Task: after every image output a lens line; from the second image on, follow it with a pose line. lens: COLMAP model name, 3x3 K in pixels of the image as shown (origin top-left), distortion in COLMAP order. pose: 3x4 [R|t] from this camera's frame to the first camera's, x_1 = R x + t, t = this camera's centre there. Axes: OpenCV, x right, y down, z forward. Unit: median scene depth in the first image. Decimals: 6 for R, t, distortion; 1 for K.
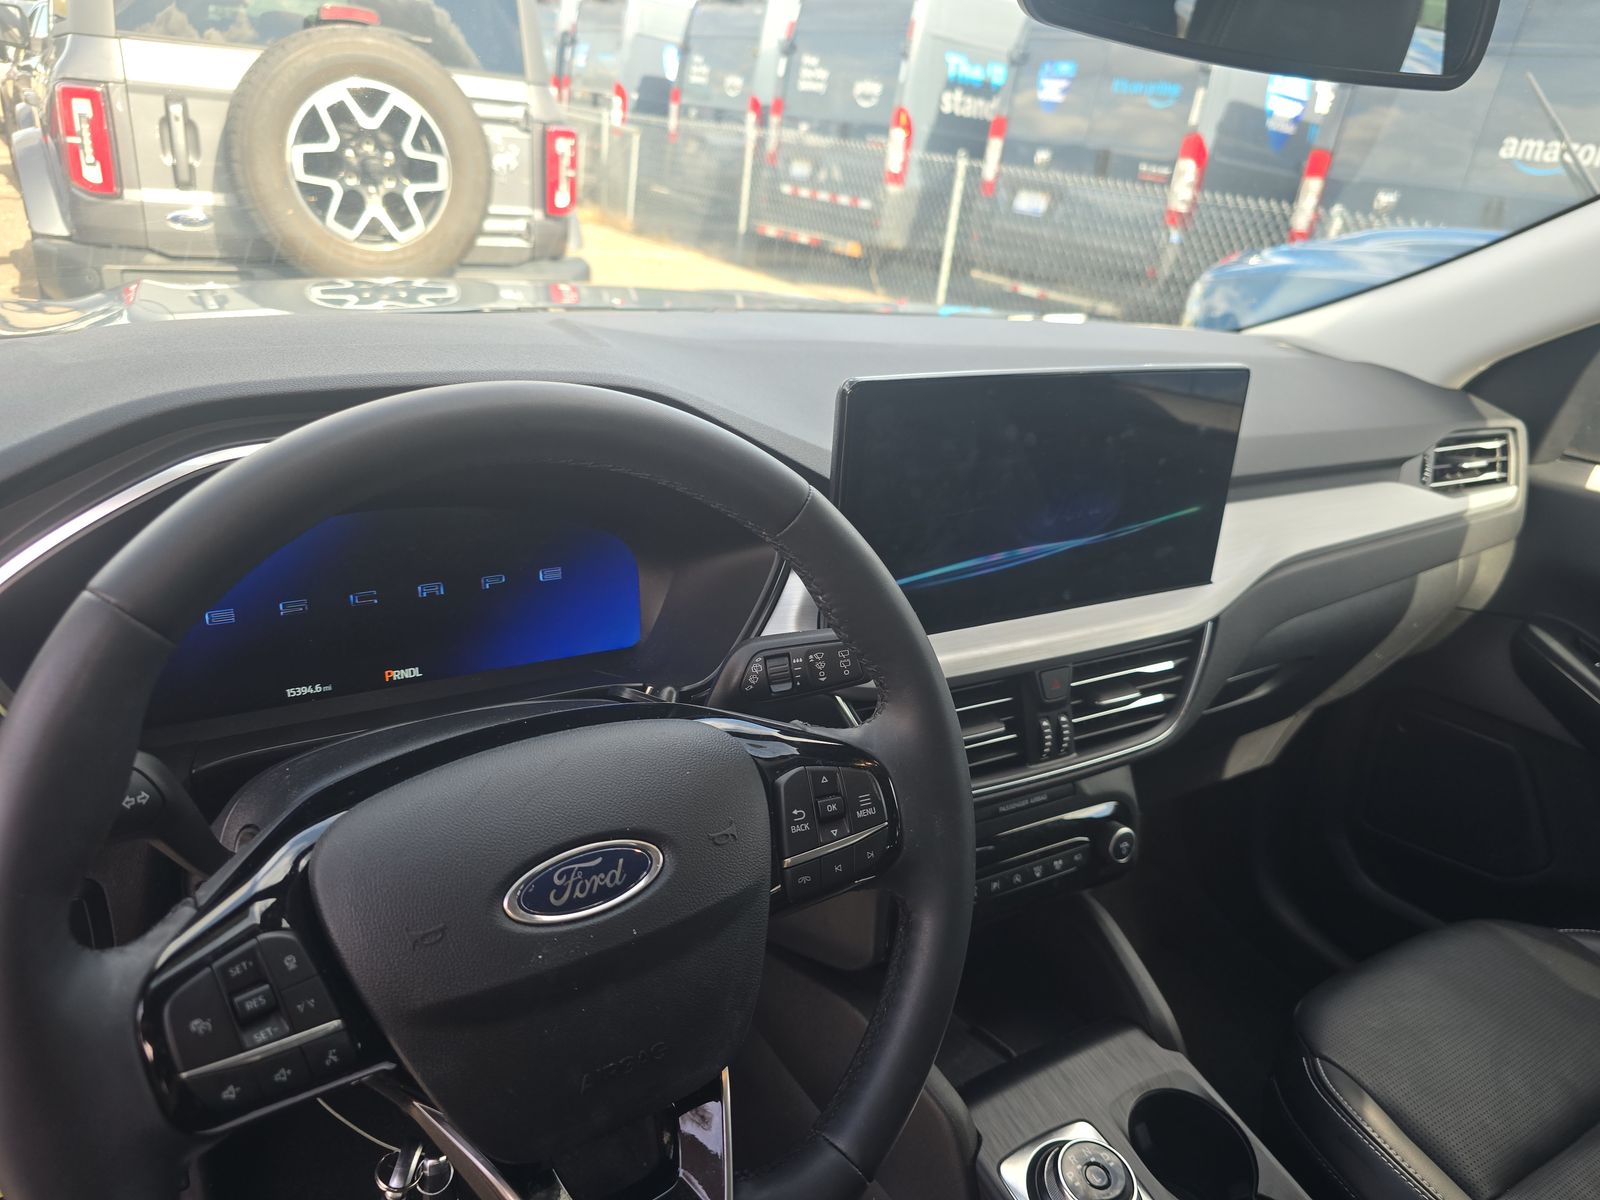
lens RADIAL K [[1083.4, 0, 810.1], [0, 1083.4, 613.1], [0, 0, 1]] dist [0.046382, -0.063771]
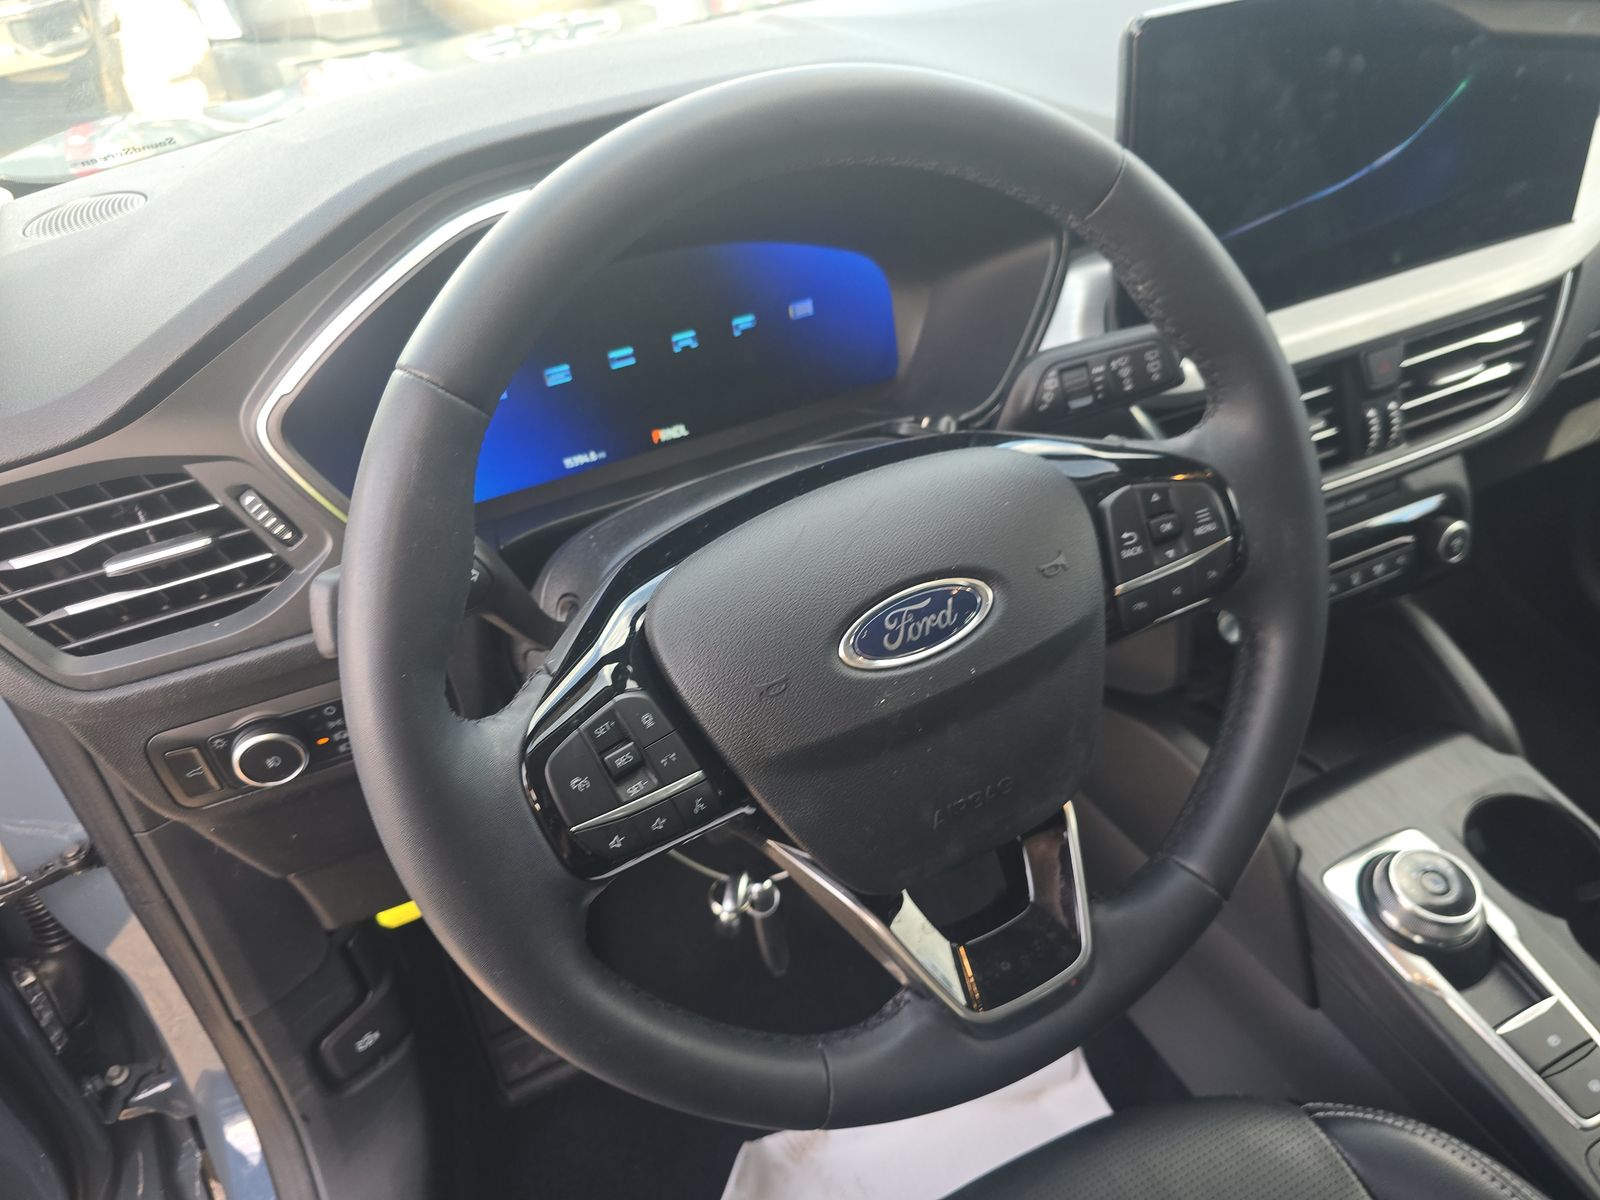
lens RADIAL K [[1074.0, 0, 800.0], [0, 1074.0, 600.0], [0, 0, 1]] dist [0.053033, -0.059949]
pose [[0.978488, -0.075314, -0.192064, -0.097343], [0.116437, 0.970138, 0.212779, 0.010337], [0.170303, -0.230566, 0.958038, 0.064421]]
